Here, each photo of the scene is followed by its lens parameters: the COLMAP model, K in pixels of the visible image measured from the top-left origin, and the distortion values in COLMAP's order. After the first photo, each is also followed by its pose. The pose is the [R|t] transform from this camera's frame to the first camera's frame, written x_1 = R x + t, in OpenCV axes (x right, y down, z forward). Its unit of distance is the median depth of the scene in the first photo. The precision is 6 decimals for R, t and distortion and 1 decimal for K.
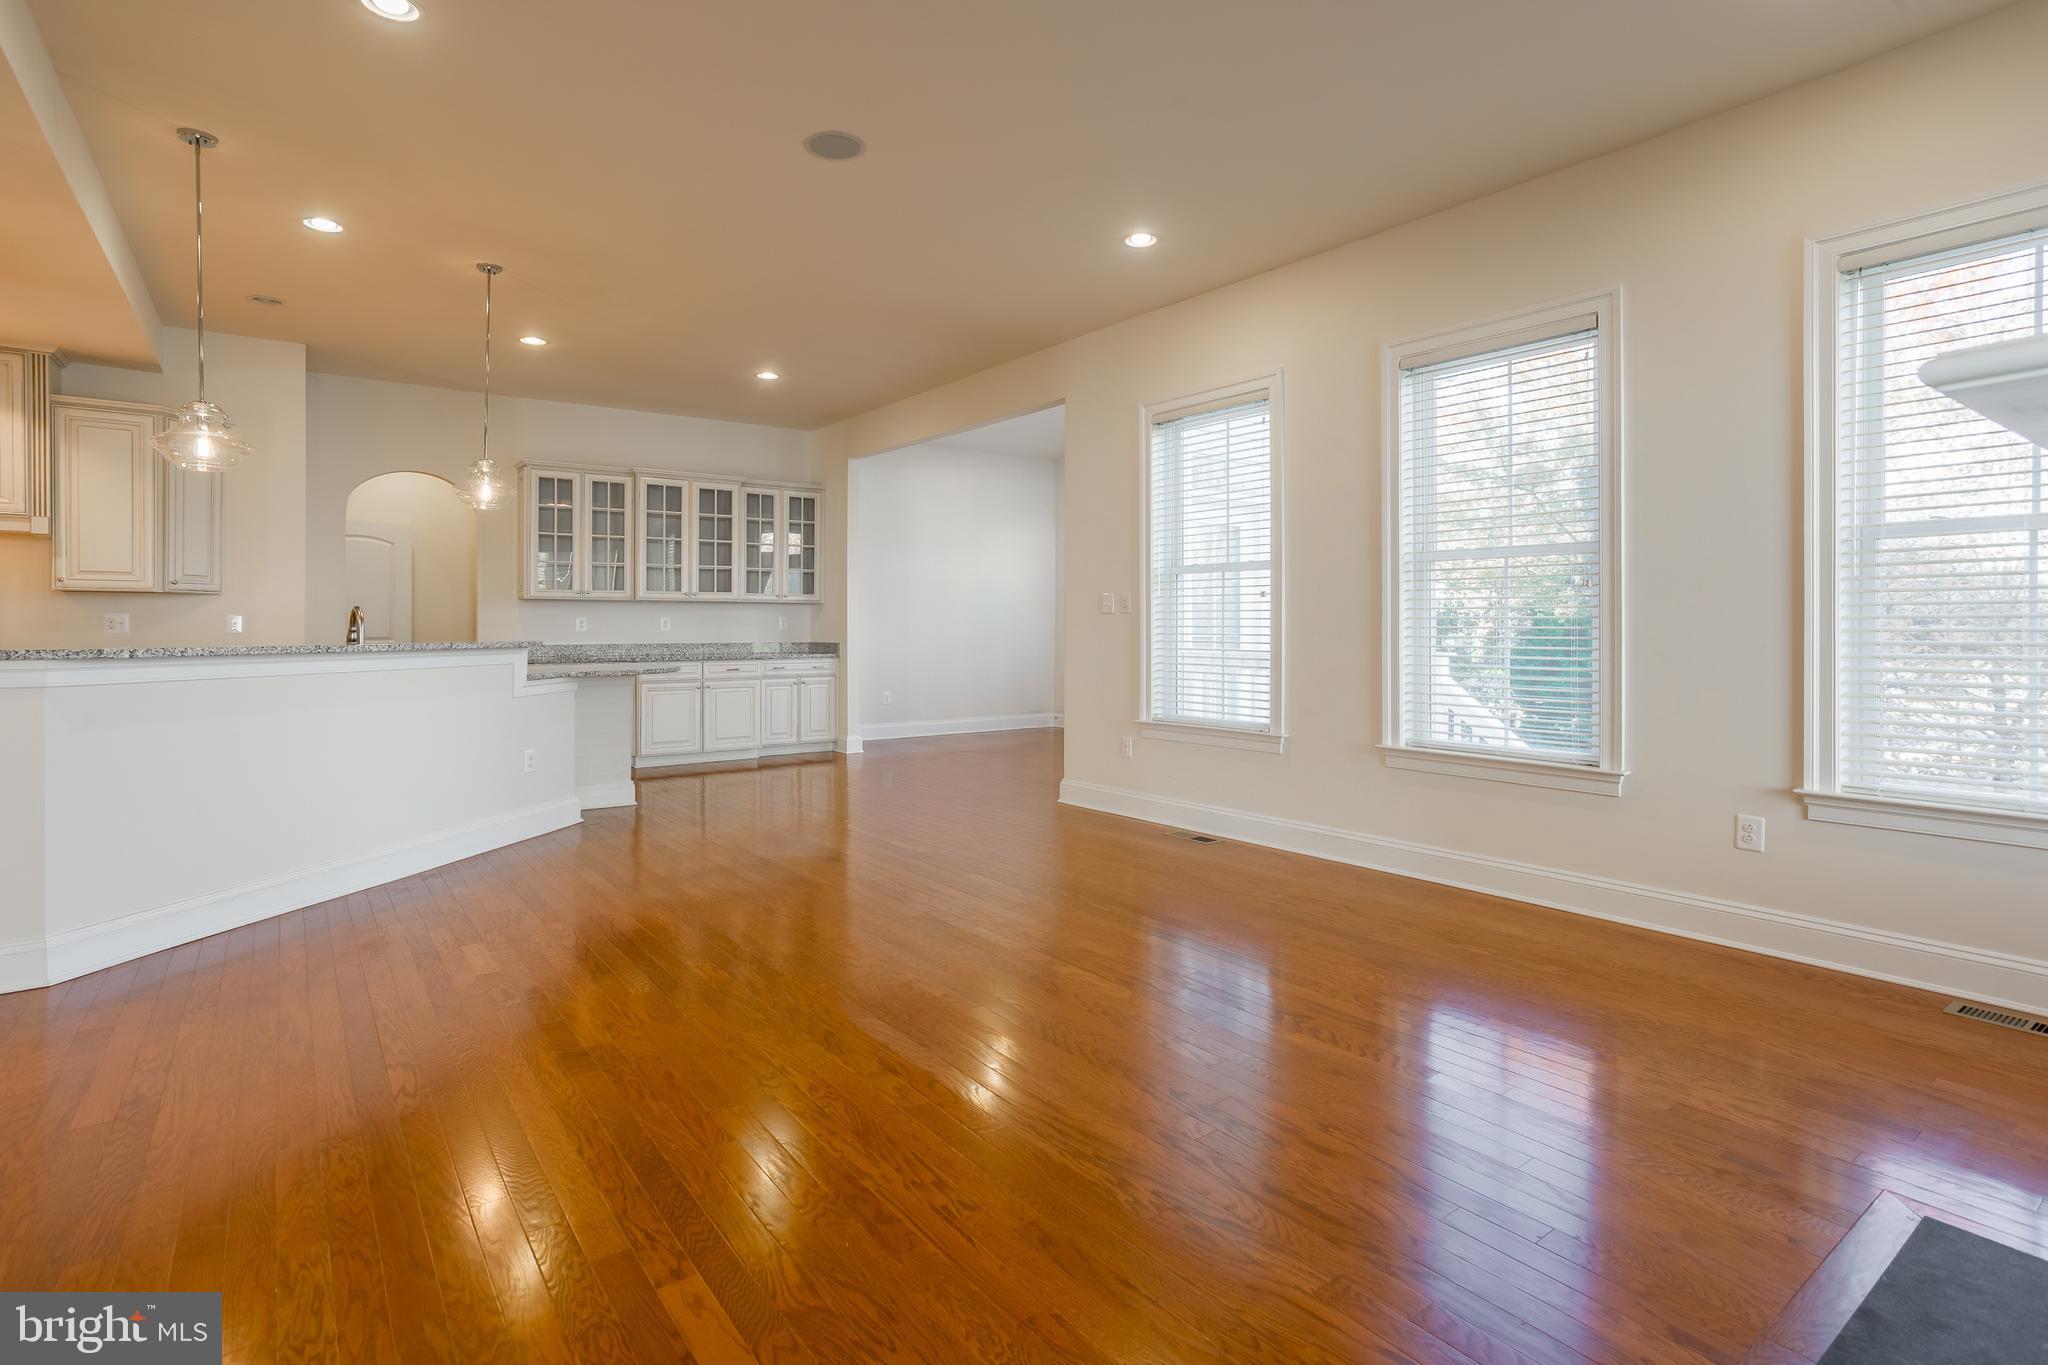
lens RADIAL K [[1004.0, 0, 1005.2], [0, 1004.0, 634.5], [0, 0, 1]] dist [-0.028829, 0.006042]
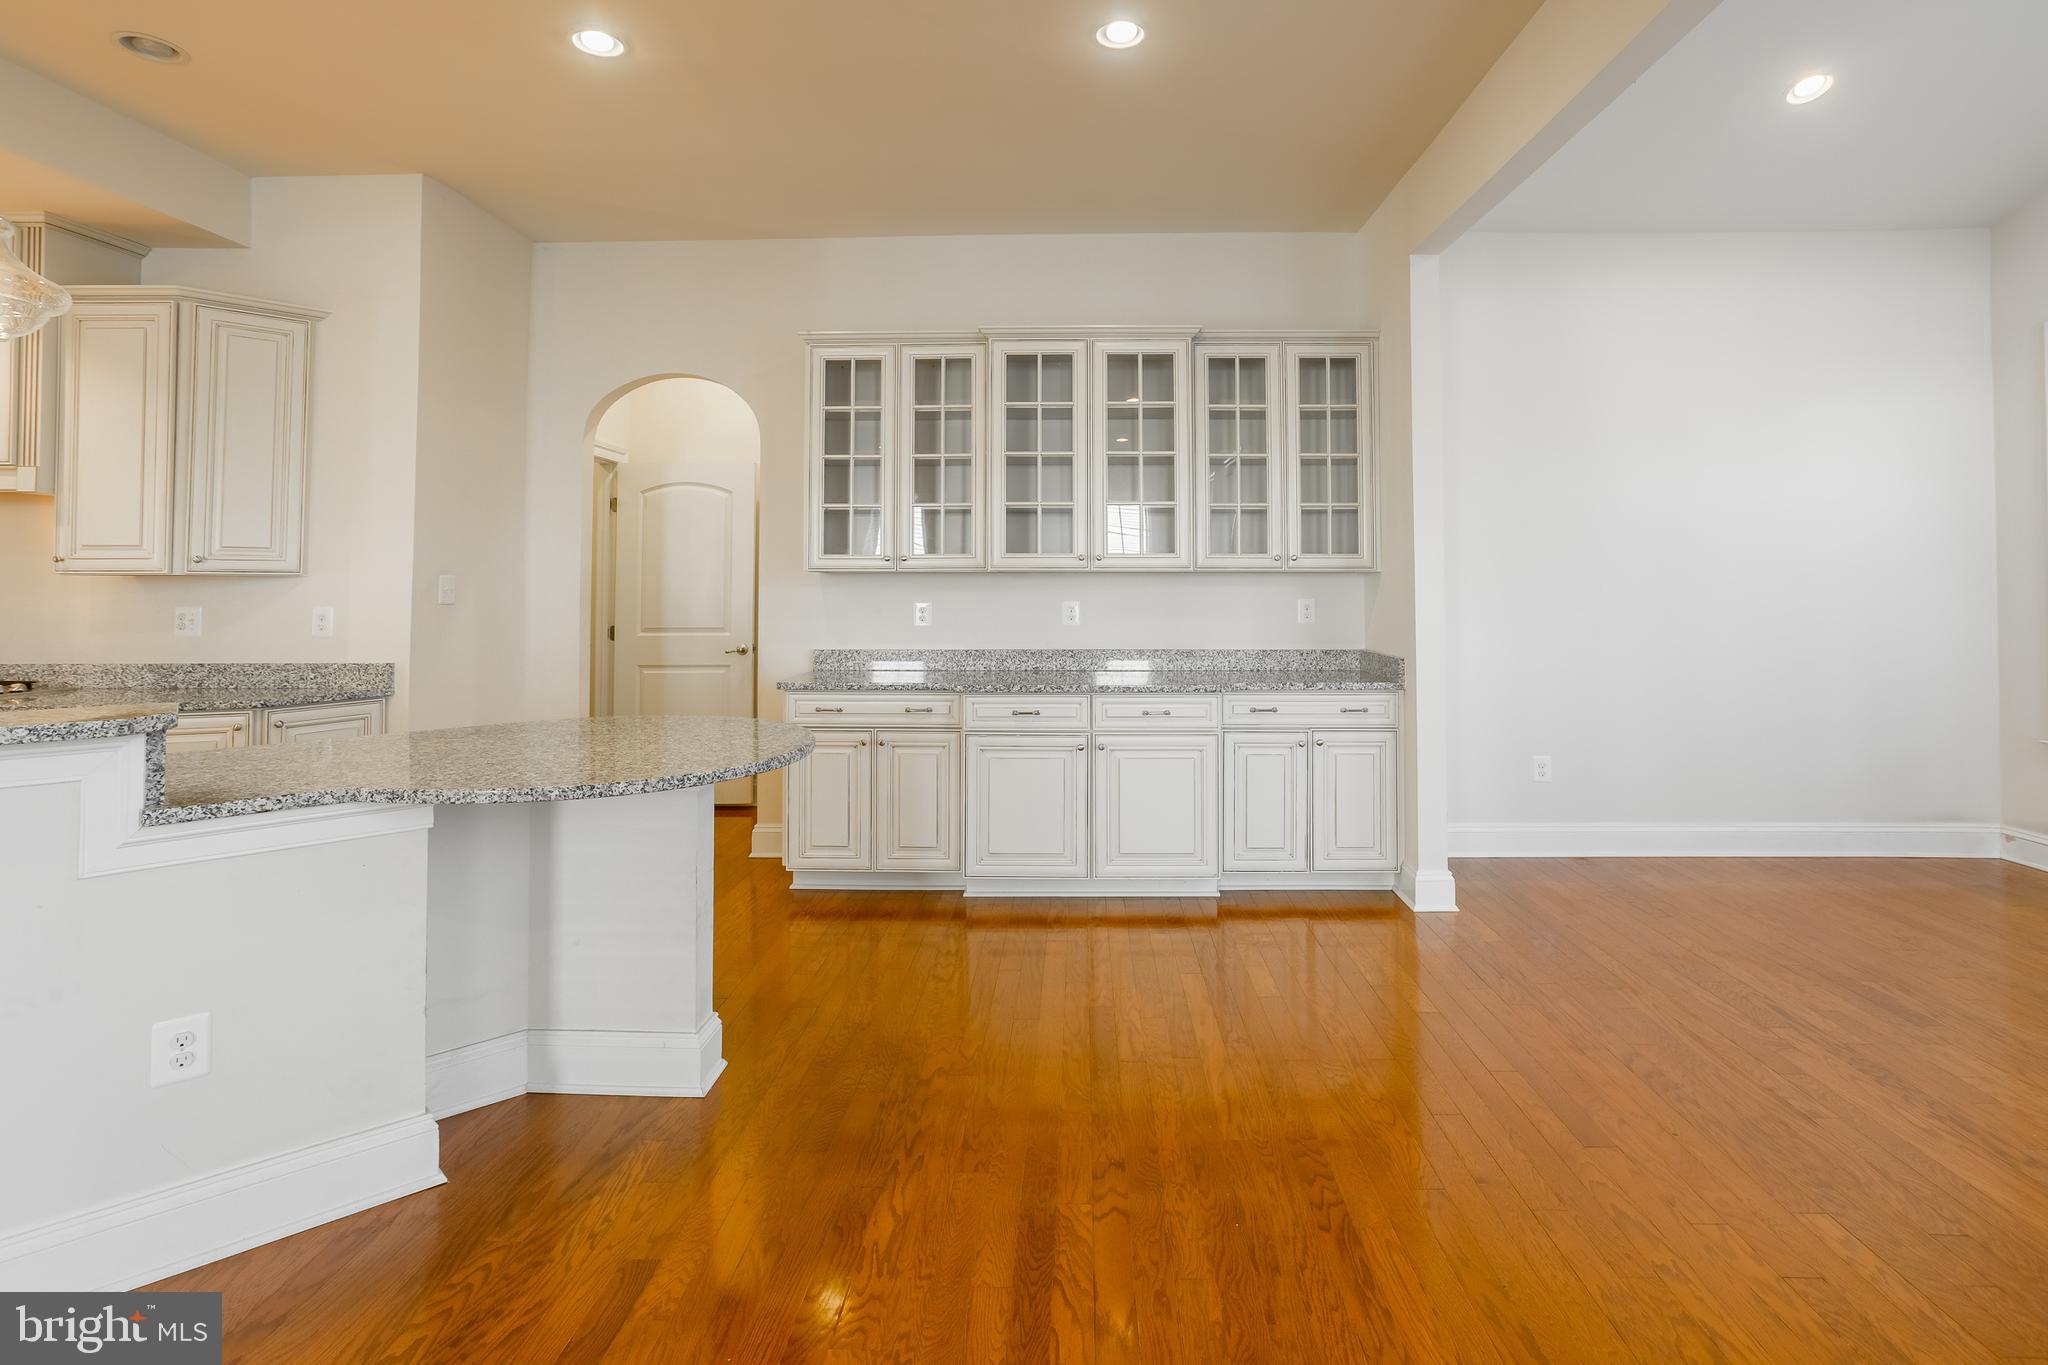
lens RADIAL K [[1004.0, 0, 1052.1], [0, 1004.0, 559.7], [0, 0, 1]] dist [-0.028829, 0.006042]
pose [[0.788337, -0.018345, -0.614970, -0.010270], [-0.002591, 0.999448, -0.033136, -0.021960], [0.615238, 0.027715, 0.787854, 0.562991]]
